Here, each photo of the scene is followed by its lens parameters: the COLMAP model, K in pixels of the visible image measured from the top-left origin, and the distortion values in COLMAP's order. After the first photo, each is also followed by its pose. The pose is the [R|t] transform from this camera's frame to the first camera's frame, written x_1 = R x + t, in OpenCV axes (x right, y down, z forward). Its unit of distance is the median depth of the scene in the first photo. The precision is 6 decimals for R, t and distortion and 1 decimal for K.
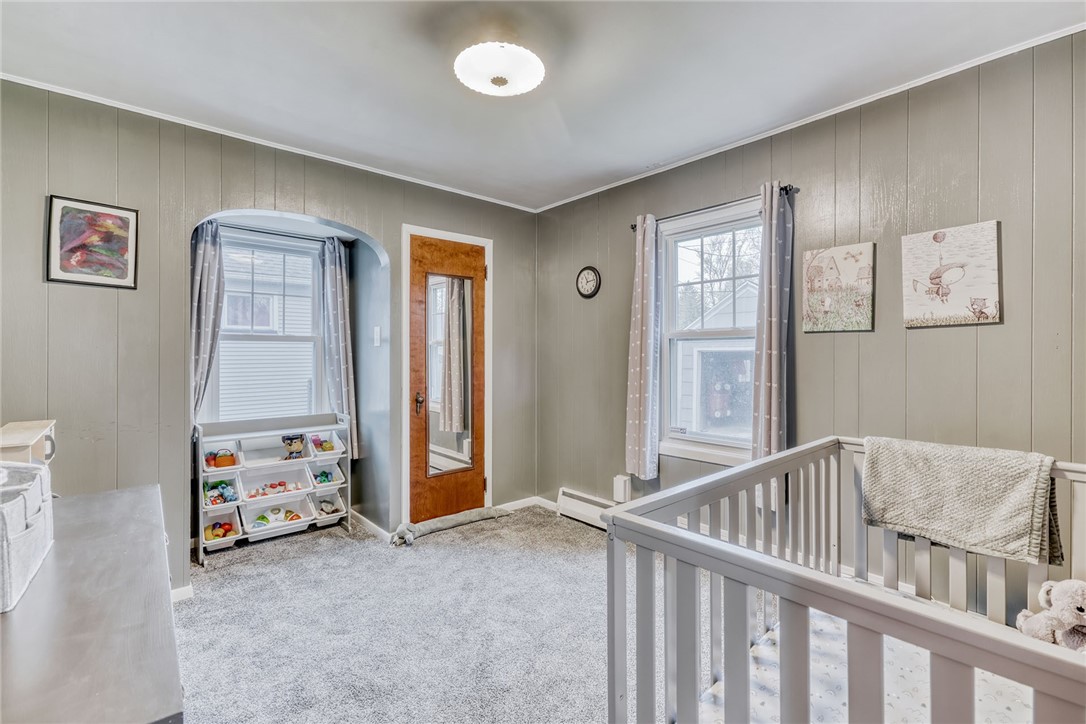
lens RADIAL K [[491.3, 0, 547.3], [0, 491.3, 354.5], [0, 0, 1]] dist [0.001881, 0.002574]
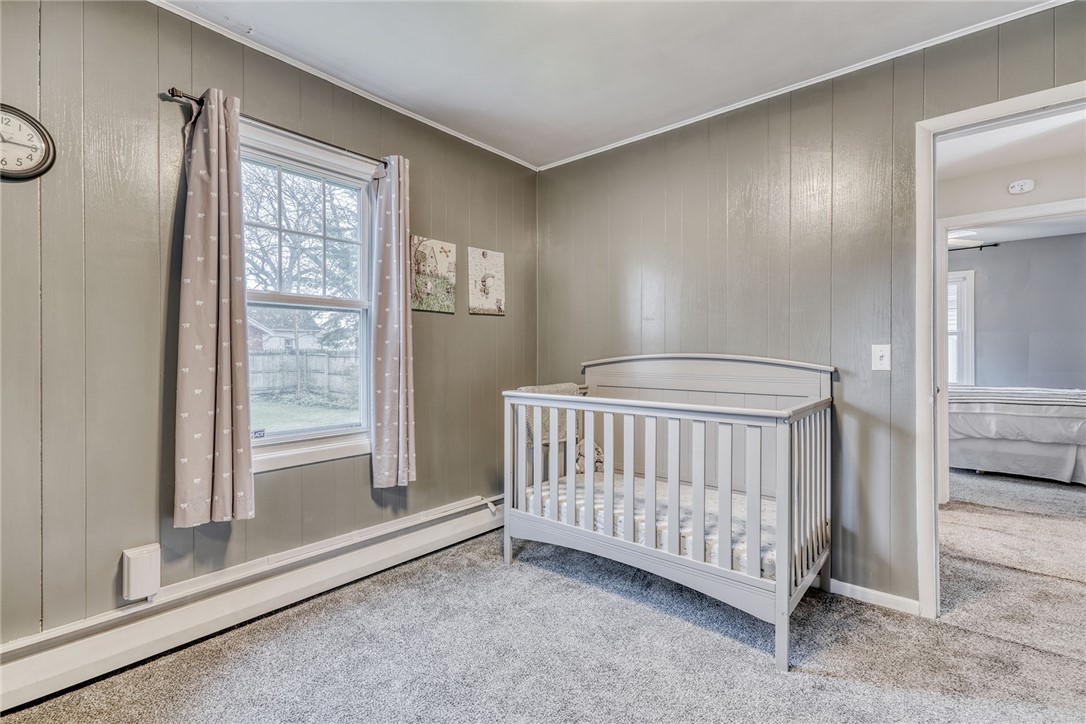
lens RADIAL K [[491.3, 0, 549.3], [0, 491.3, 356.8], [0, 0, 1]] dist [0.001881, 0.002574]
pose [[-0.151898, -0.002236, 0.988394, -0.633032], [0.006334, 0.999975, 0.003235, 0.061113], [-0.988376, 0.006752, -0.151880, 0.927631]]
